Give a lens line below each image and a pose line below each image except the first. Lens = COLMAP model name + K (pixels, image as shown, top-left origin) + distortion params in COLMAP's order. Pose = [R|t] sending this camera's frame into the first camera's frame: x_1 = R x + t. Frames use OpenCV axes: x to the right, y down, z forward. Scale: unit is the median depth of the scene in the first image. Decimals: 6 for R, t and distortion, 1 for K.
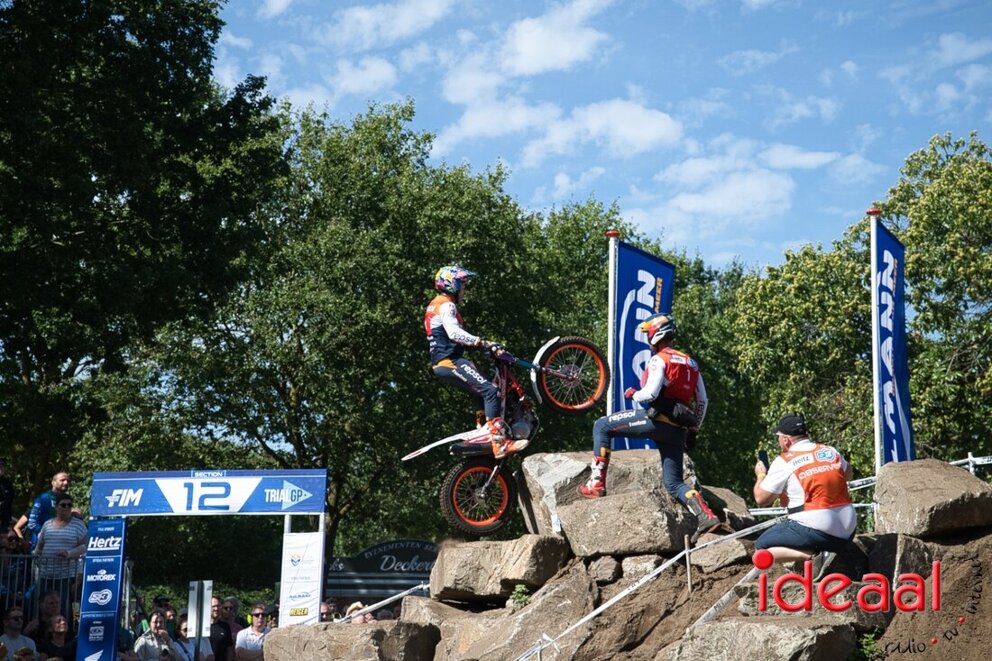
lens RADIAL K [[1884.8, 0, 488.5], [0, 1884.8, 326.5], [0, 0, 1]] dist [0.471574, 0.596850]
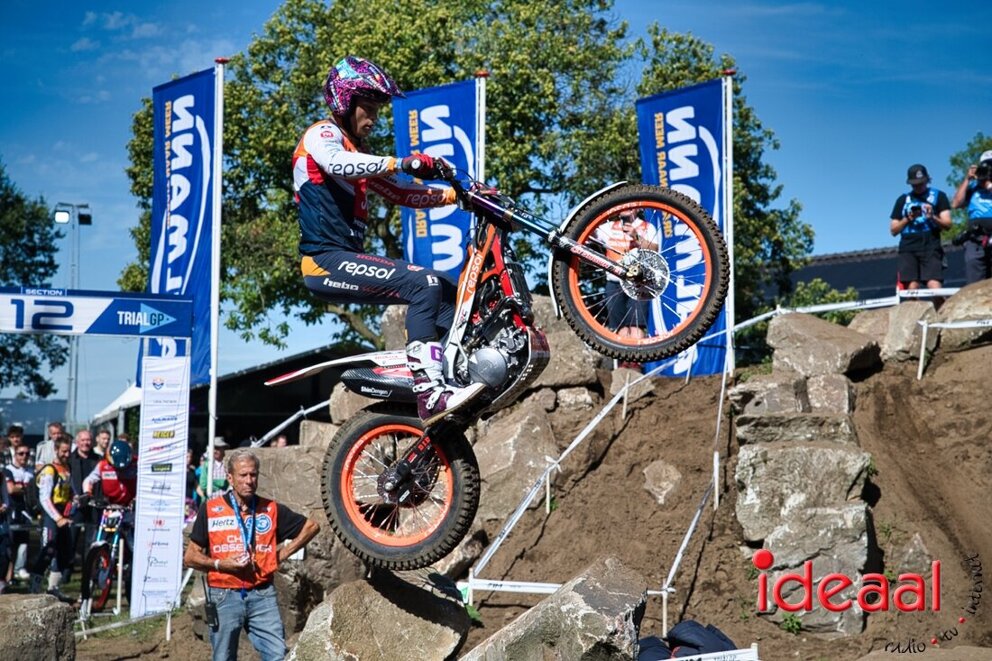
lens RADIAL K [[1884.8, 0, 488.5], [0, 1884.8, 326.5], [0, 0, 1]] dist [0.471574, 0.596850]
pose [[0.836578, 0.032375, 0.546891, -0.527894], [-0.086337, 0.993569, 0.073253, 0.005677], [-0.541003, -0.108498, 0.833993, 0.087141]]
